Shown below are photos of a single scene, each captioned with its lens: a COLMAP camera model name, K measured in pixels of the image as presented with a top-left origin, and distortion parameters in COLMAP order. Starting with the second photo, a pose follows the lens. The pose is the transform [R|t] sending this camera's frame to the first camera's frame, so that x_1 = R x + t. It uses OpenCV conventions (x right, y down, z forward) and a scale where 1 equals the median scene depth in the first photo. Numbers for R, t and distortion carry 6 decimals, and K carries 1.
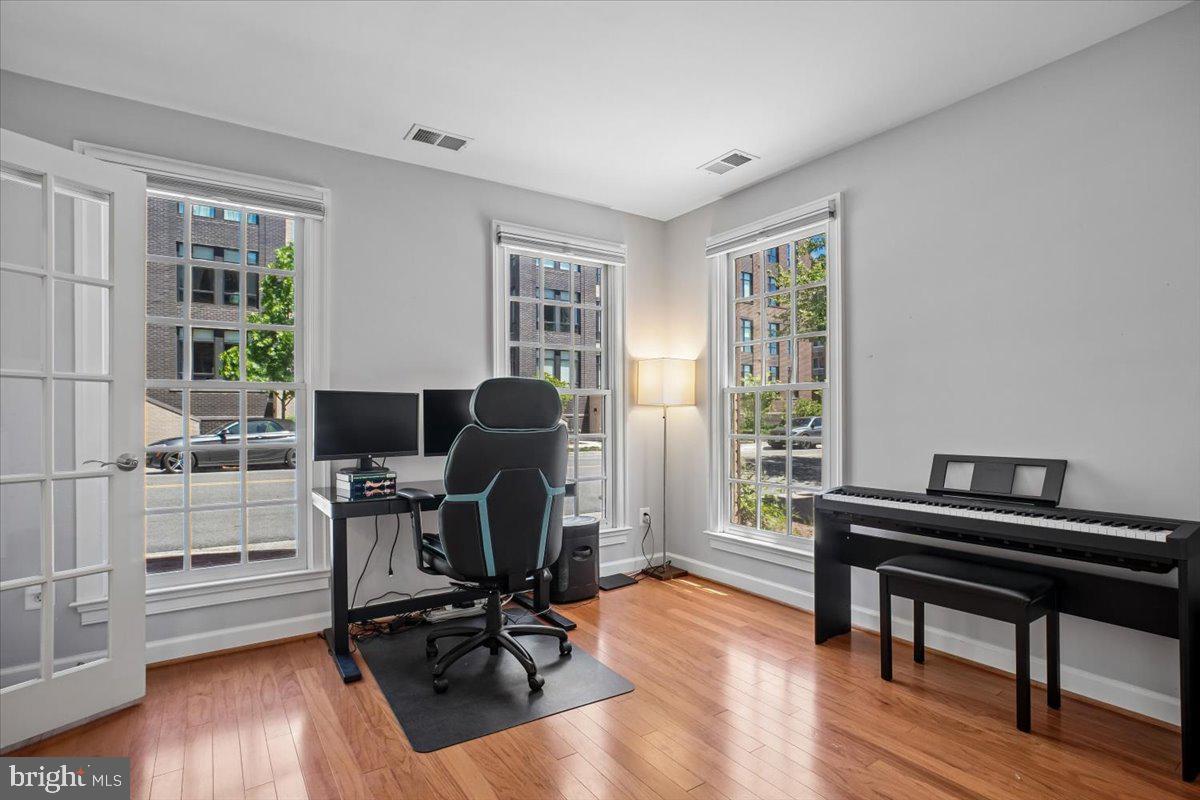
lens RADIAL K [[578.8, 0, 600.9], [0, 578.8, 407.8], [0, 0, 1]] dist [-0.044274, 0.022356]
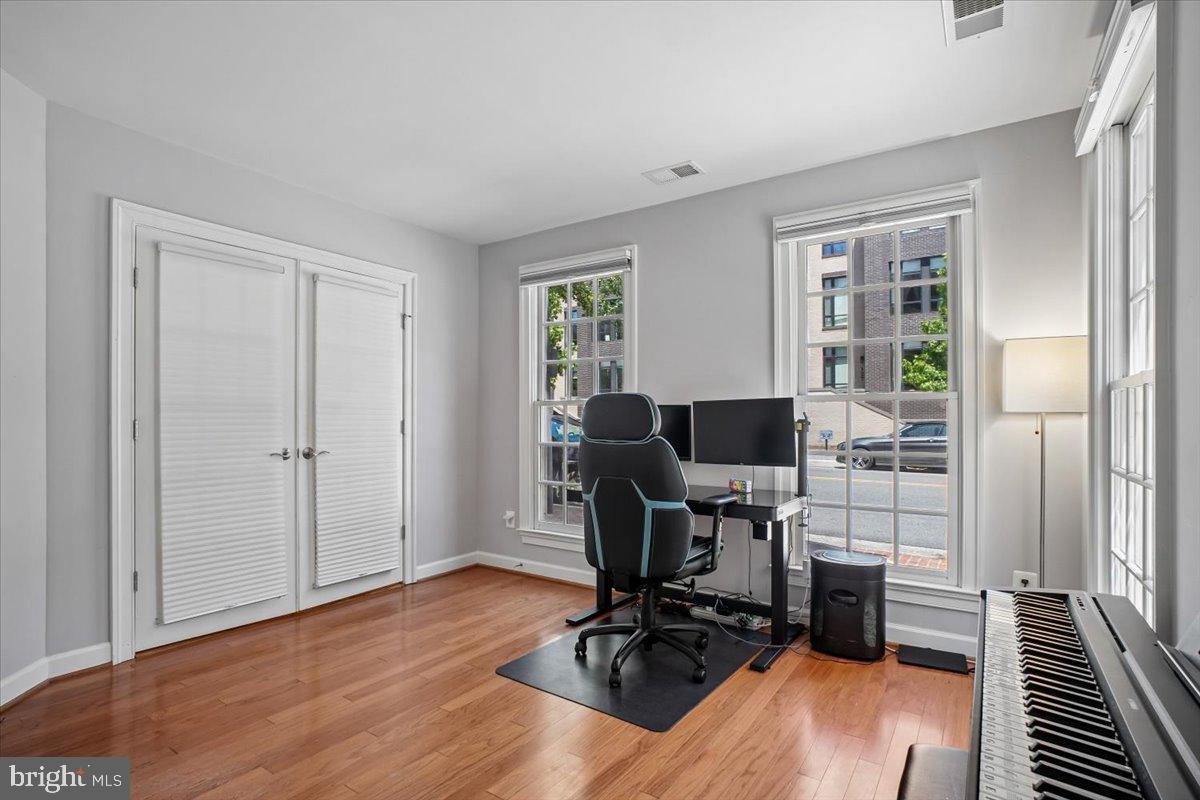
lens RADIAL K [[578.8, 0, 600.9], [0, 578.8, 407.8], [0, 0, 1]] dist [-0.044274, 0.022356]
pose [[0.380556, -0.011588, -0.924685, 0.490016], [0.008590, 0.999923, -0.008996, -0.008374], [0.924718, -0.004520, 0.380626, 0.325821]]
